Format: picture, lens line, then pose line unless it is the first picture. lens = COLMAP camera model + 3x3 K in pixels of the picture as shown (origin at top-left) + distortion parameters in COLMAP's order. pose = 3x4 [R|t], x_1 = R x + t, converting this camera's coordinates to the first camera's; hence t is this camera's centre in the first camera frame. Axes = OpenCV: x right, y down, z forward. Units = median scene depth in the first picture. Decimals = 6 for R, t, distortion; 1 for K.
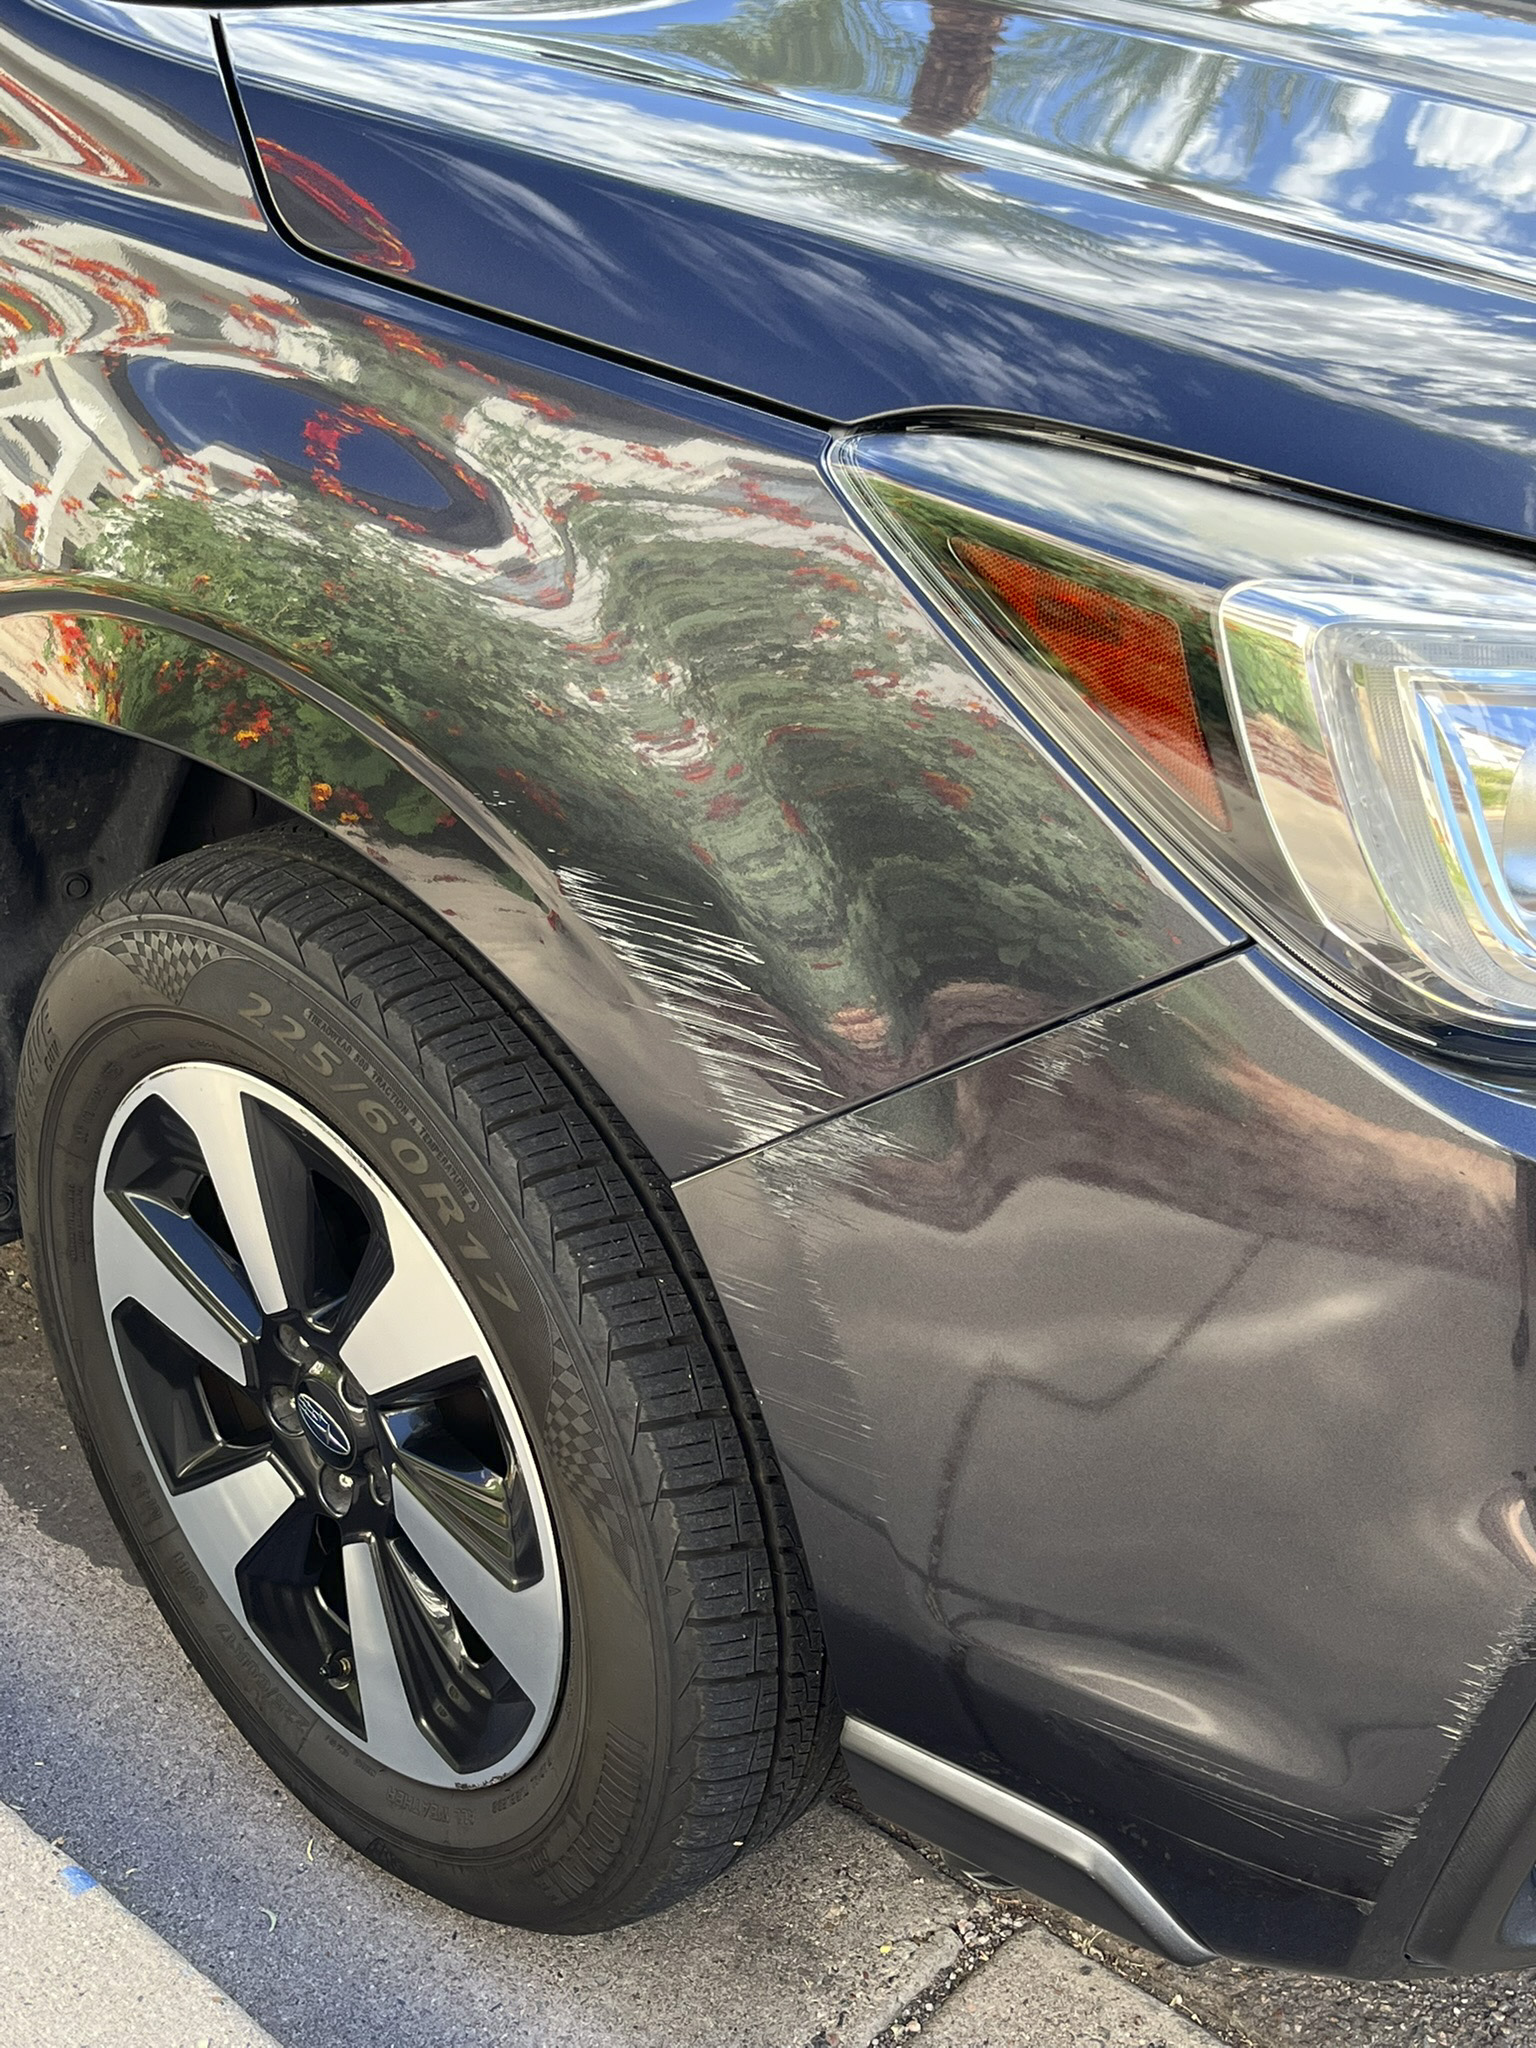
lens RADIAL K [[2457.8, 0, 768.0], [0, 2457.8, 1024.0], [0, 0, 1]] dist [0.009687, -0.059179]
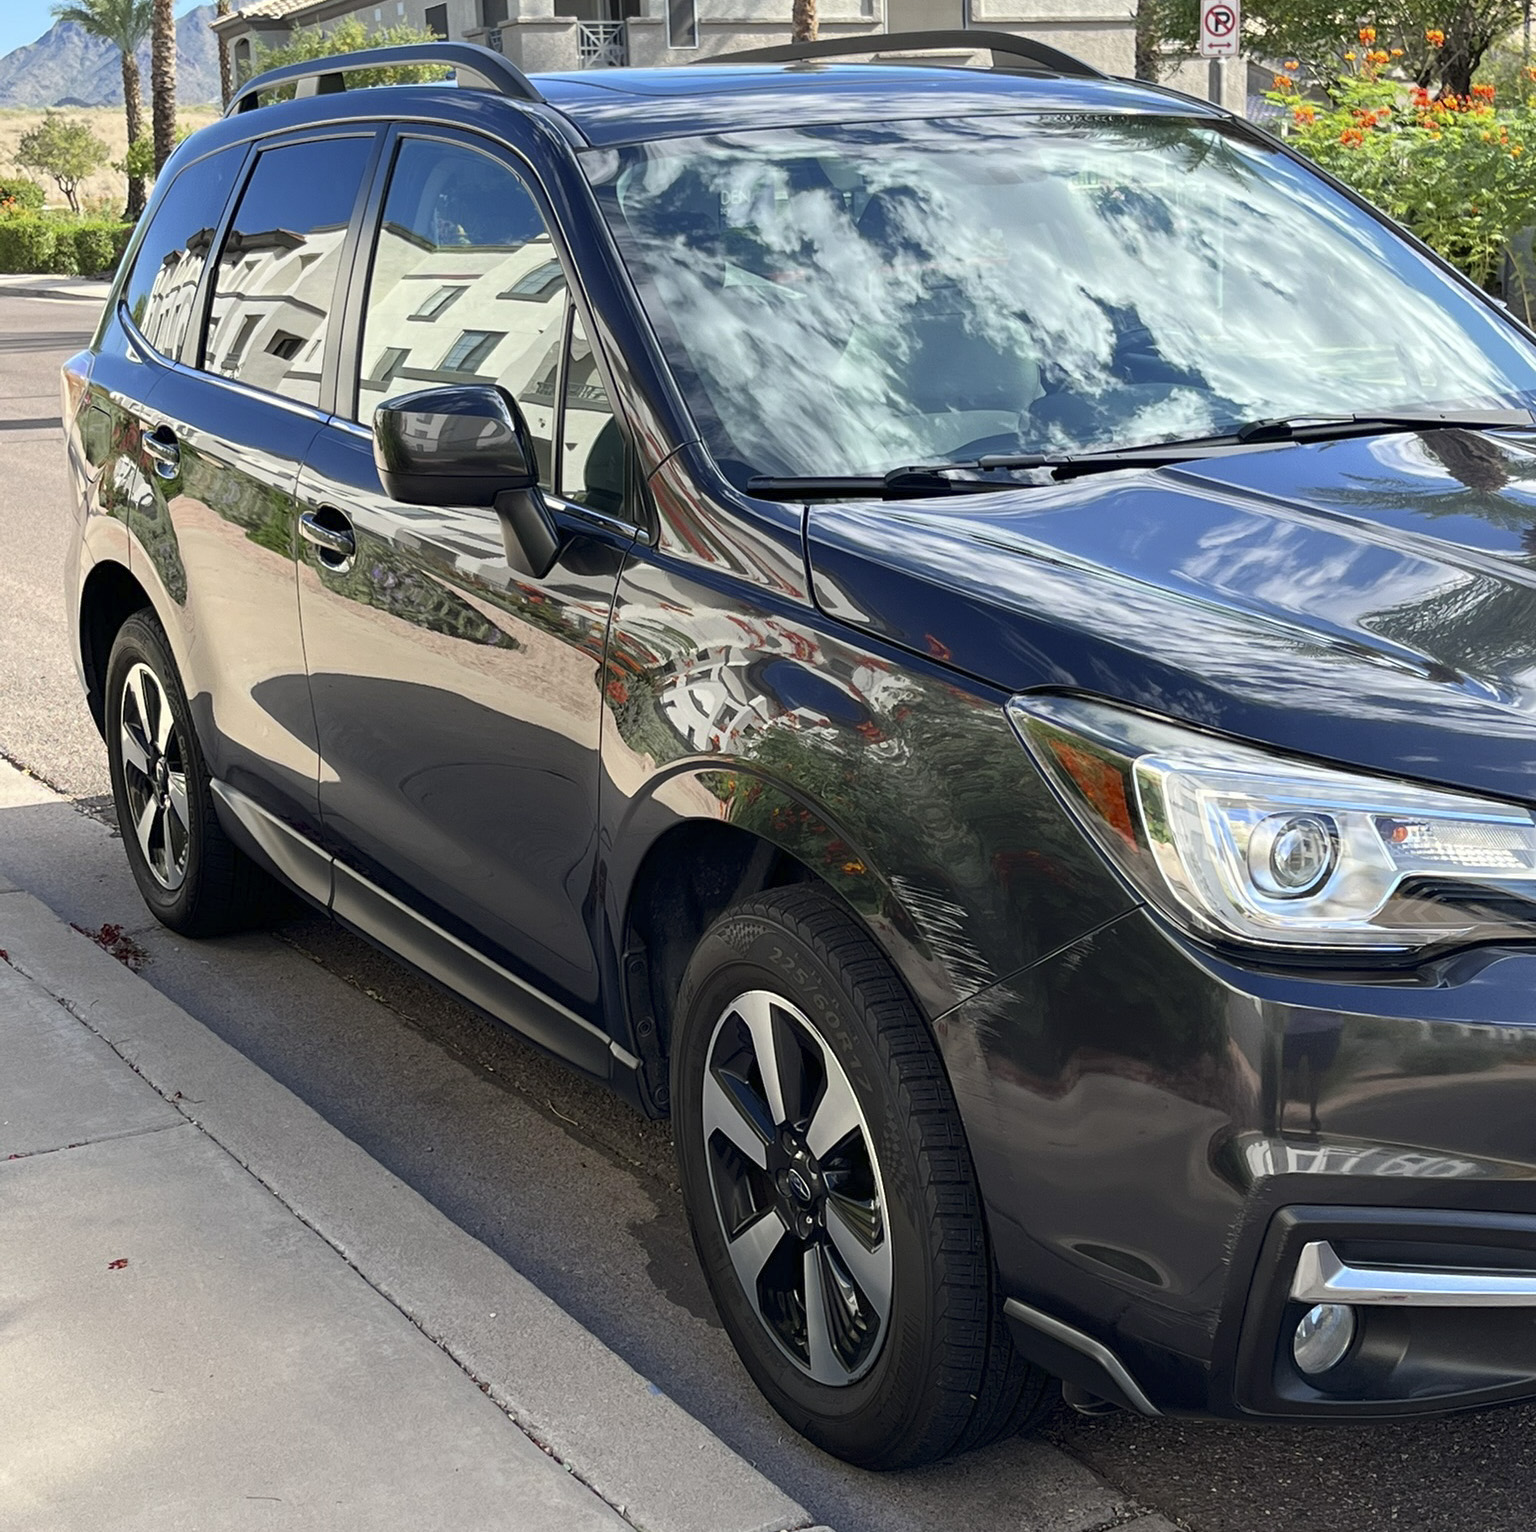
lens RADIAL K [[2465.6, 0, 768.0], [0, 2465.6, 766.0], [0, 0, 1]] dist [0.012267, -1.474169]
pose [[0.951355, 0.031364, -0.306495, 0.418915], [-0.101070, 0.971524, -0.214302, 0.282017], [0.291046, 0.234855, 0.927435, -0.985056]]
